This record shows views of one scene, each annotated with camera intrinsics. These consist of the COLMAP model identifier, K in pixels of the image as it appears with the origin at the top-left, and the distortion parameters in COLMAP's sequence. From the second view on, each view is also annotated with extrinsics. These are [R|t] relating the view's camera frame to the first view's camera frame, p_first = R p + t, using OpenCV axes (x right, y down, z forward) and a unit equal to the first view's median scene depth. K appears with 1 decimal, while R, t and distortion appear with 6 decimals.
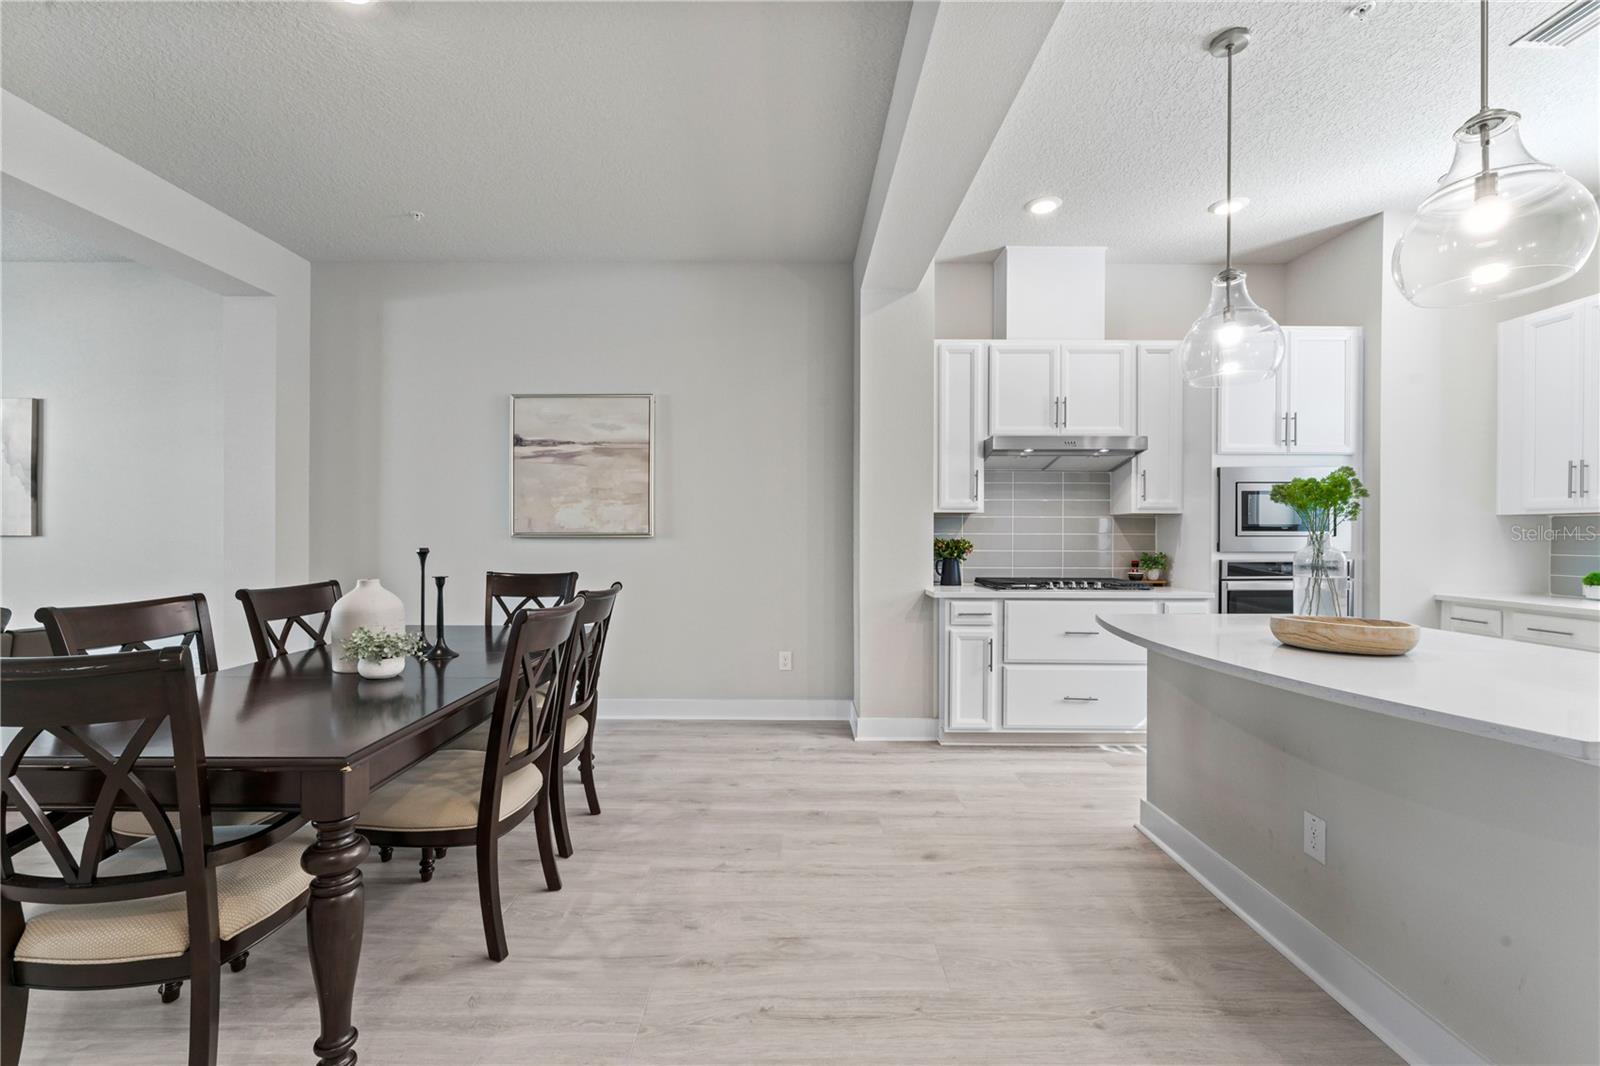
lens RADIAL K [[678.1, 0, 790.0], [0, 678.1, 536.4], [0, 0, 1]] dist [-0.009211, 0.002232]
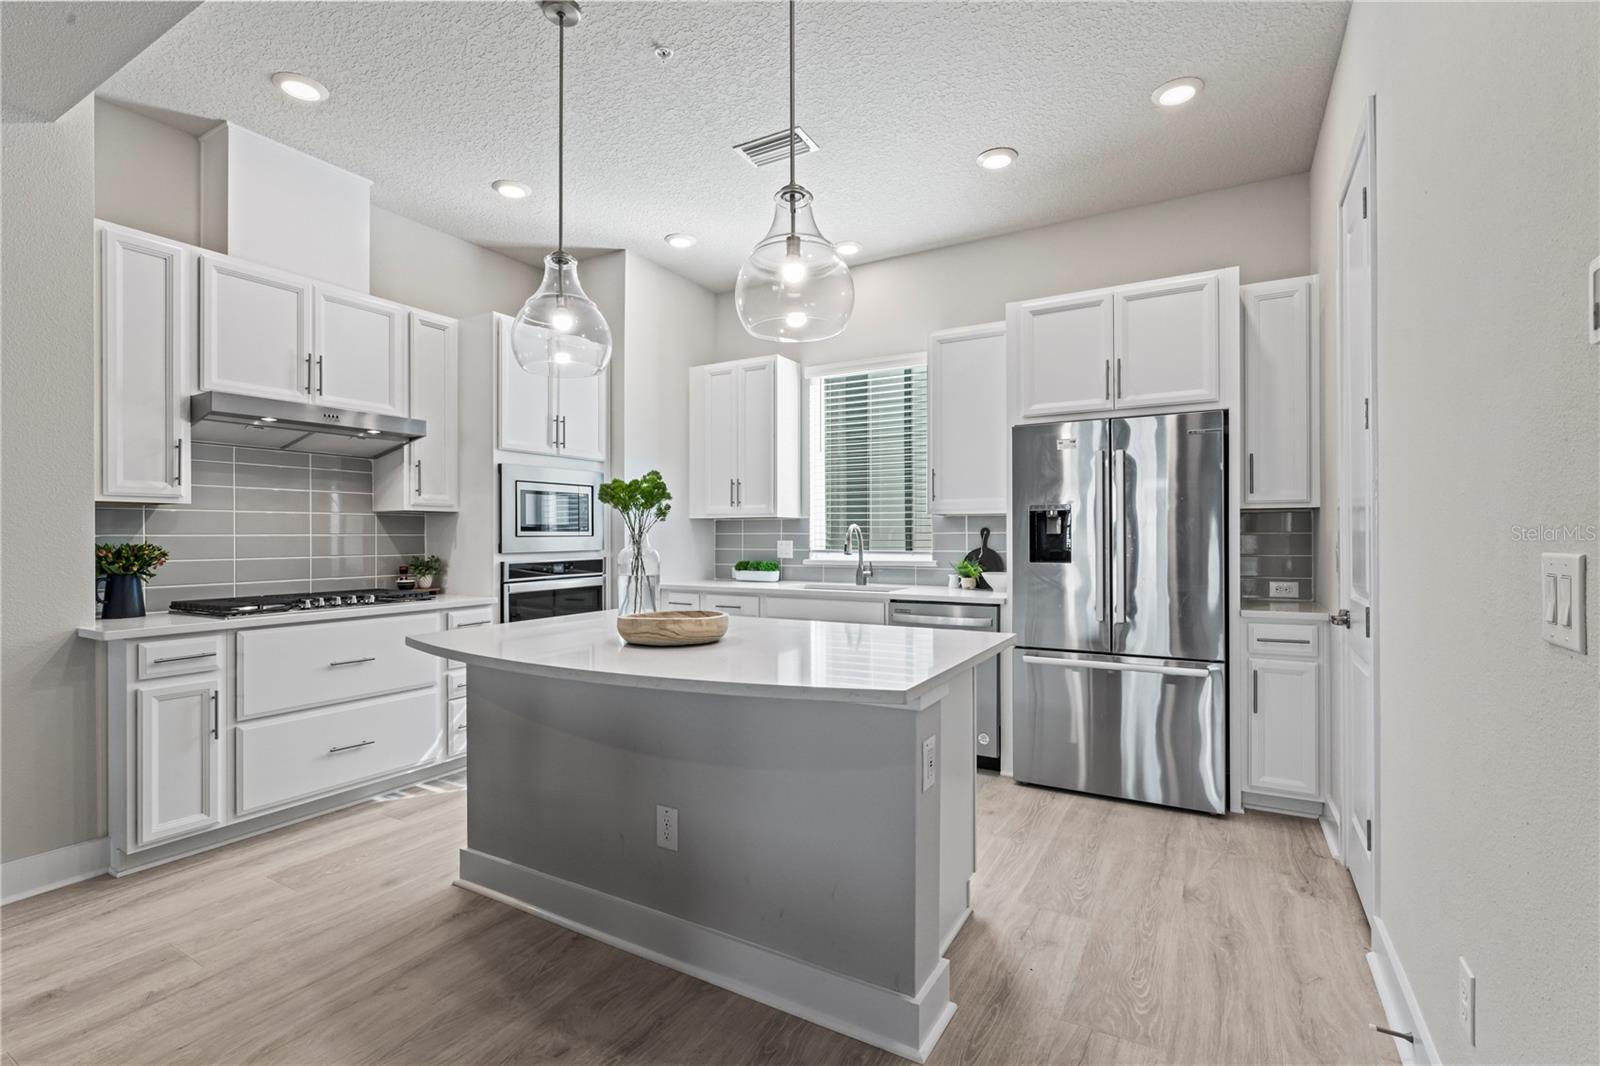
lens RADIAL K [[734.4, 0, 796.5], [0, 734.4, 535.7], [0, 0, 1]] dist [-0.006889, 0.001273]
pose [[0.498812, -0.005178, 0.866694, -0.044776], [0.007997, 0.999967, 0.001372, 0.000288], [-0.866673, 0.006246, 0.498837, 0.132341]]
